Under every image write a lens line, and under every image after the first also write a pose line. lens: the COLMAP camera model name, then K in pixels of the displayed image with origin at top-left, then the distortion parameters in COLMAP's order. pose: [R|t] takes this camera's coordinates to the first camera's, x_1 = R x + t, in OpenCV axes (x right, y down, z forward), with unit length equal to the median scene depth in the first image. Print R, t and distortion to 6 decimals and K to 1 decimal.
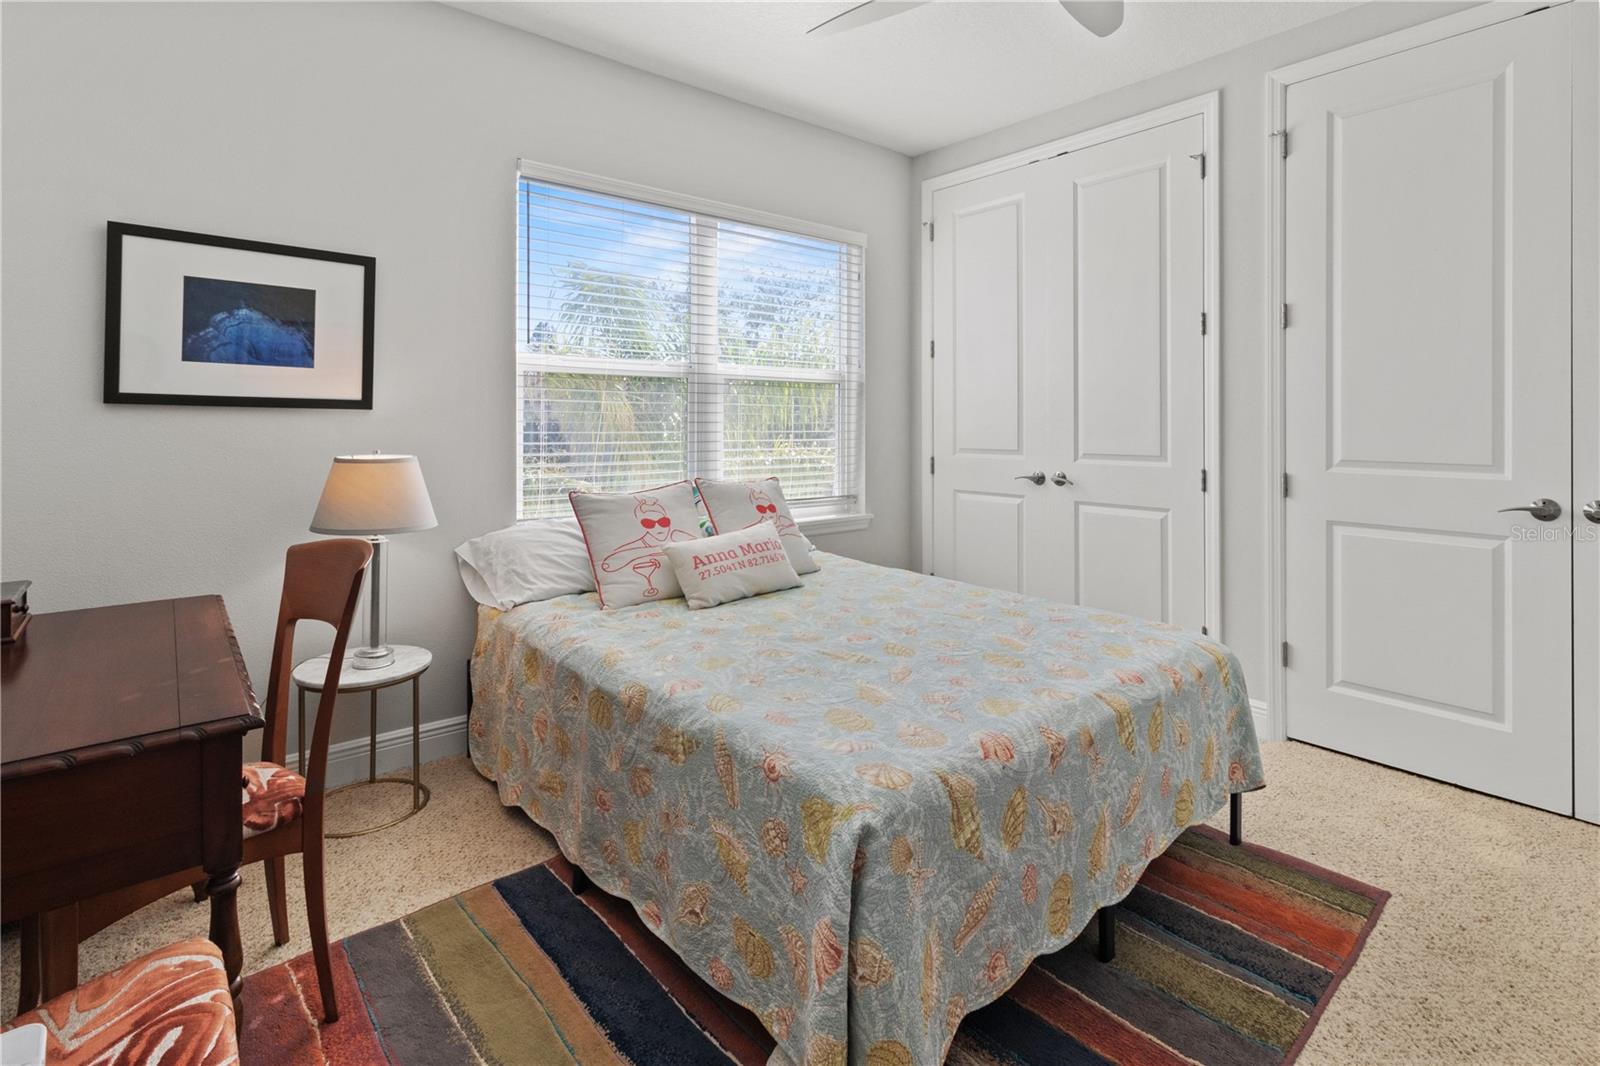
lens RADIAL K [[779.8, 0, 813.5], [0, 779.8, 416.6], [0, 0, 1]] dist [-0.000159, 0.000150]
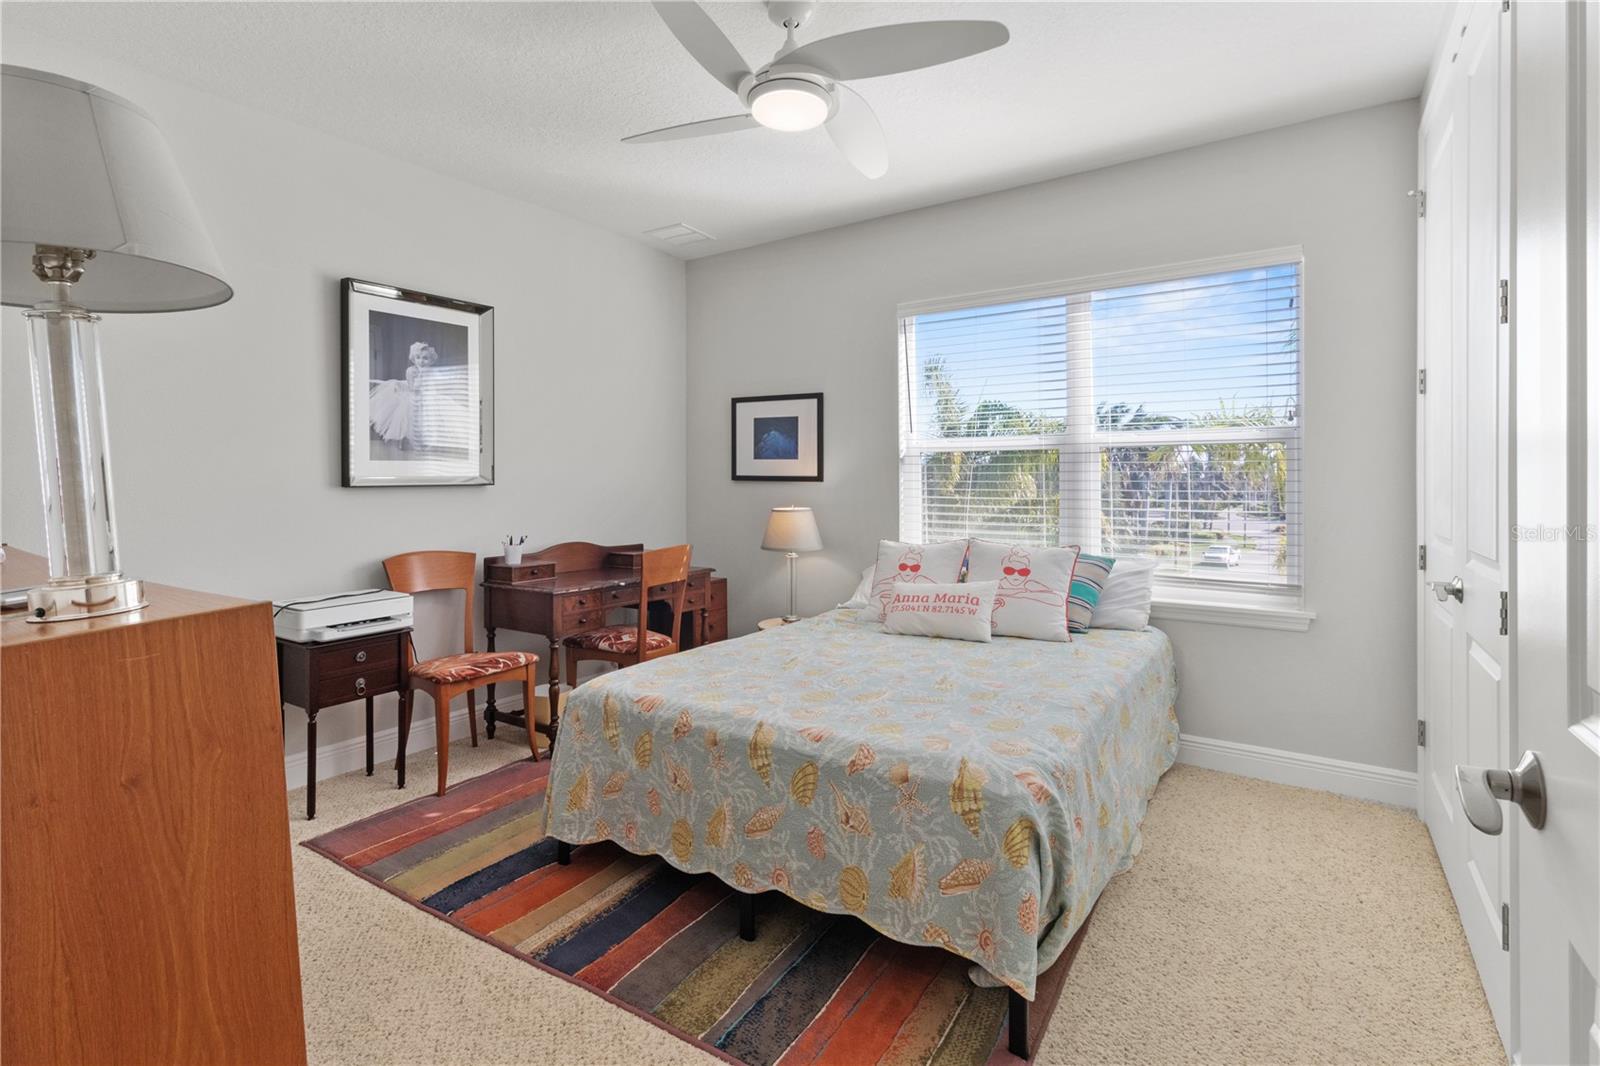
lens RADIAL K [[764.2, 0, 806.5], [0, 764.2, 486.5], [0, 0, 1]] dist [-0.000367, 0.000420]
pose [[0.261887, 0.001944, -0.965097, 1.124422], [0.005446, 0.999979, 0.003492, -0.005105], [0.965083, -0.006171, 0.261871, 0.572842]]
